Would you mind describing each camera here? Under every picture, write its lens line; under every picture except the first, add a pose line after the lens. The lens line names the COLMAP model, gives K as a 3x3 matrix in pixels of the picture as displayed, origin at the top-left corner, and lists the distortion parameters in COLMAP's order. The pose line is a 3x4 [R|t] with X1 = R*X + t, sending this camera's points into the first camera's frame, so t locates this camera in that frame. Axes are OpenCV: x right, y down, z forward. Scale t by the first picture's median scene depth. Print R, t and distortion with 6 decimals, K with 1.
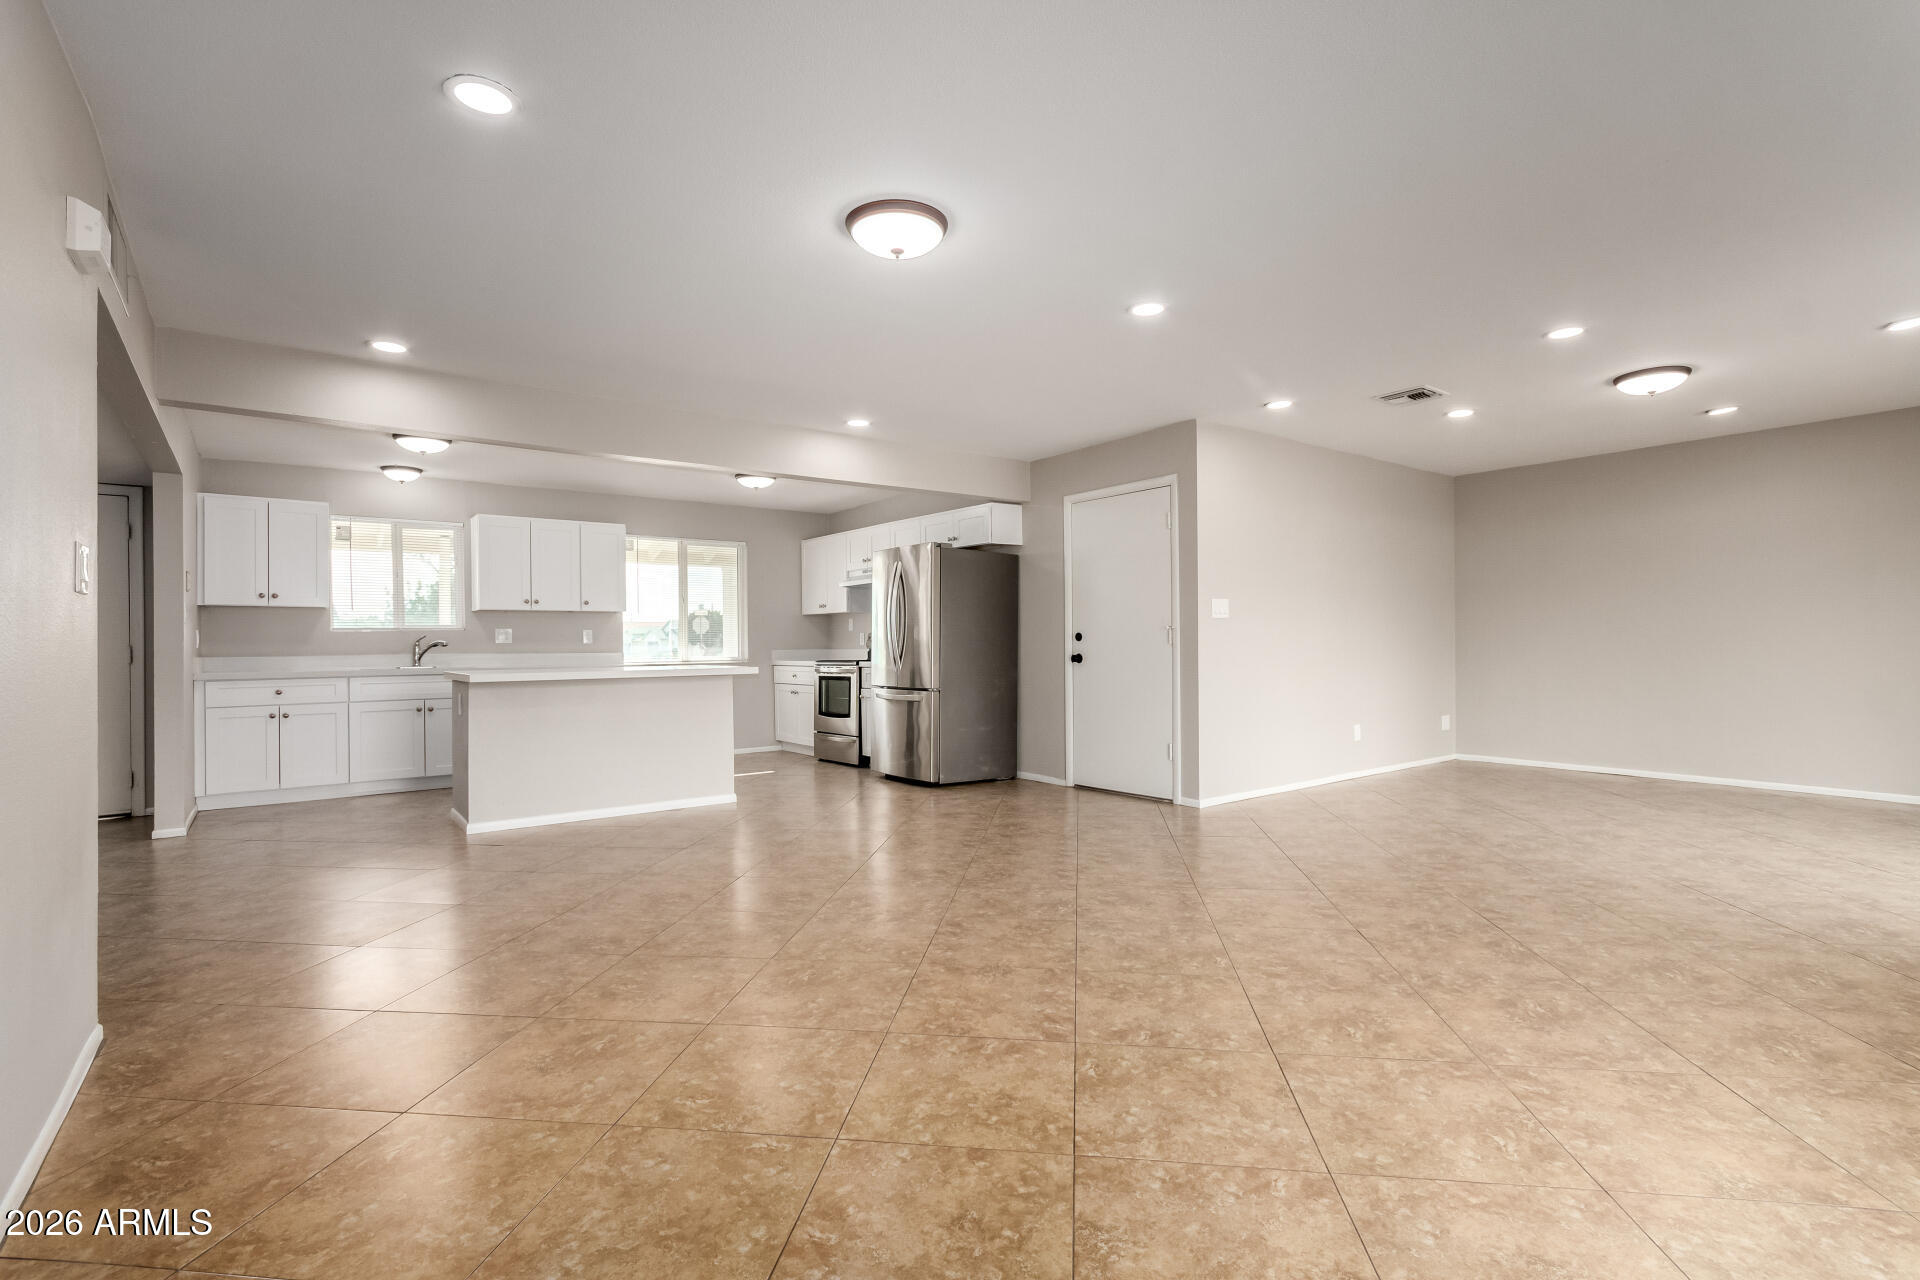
lens RADIAL K [[893.8, 0, 960.0], [0, 893.8, 640.0], [0, 0, 1]] dist [0.009083, -0.001135]
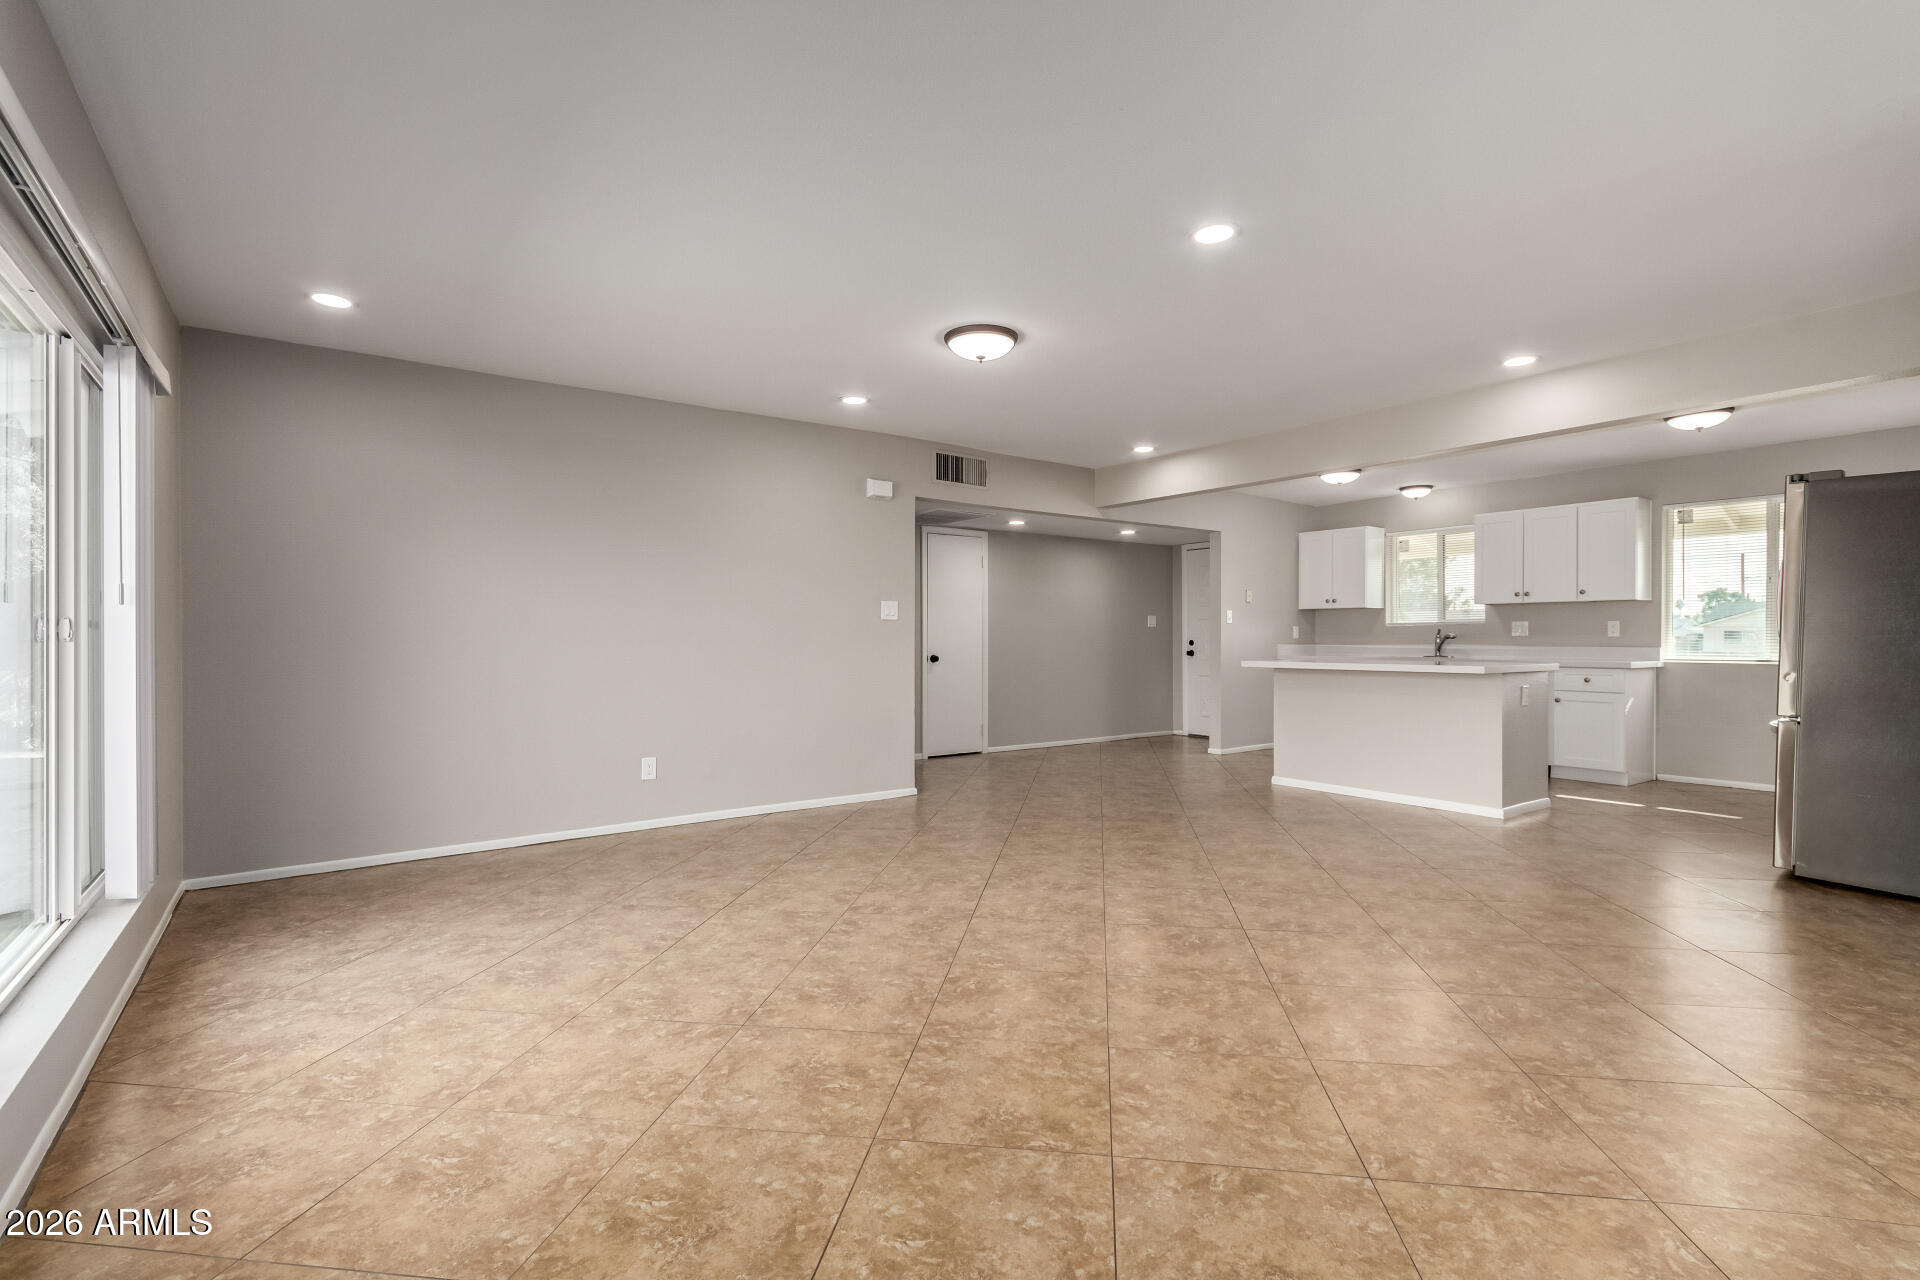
lens RADIAL K [[881.2, 0, 960.0], [0, 881.2, 640.0], [0, 0, 1]] dist [0.001792, -0.000058]
pose [[-0.026272, 0.009848, -0.999606, 1.286001], [0.006573, 0.999932, 0.009679, -0.014107], [0.999633, -0.006316, -0.026335, 1.000946]]
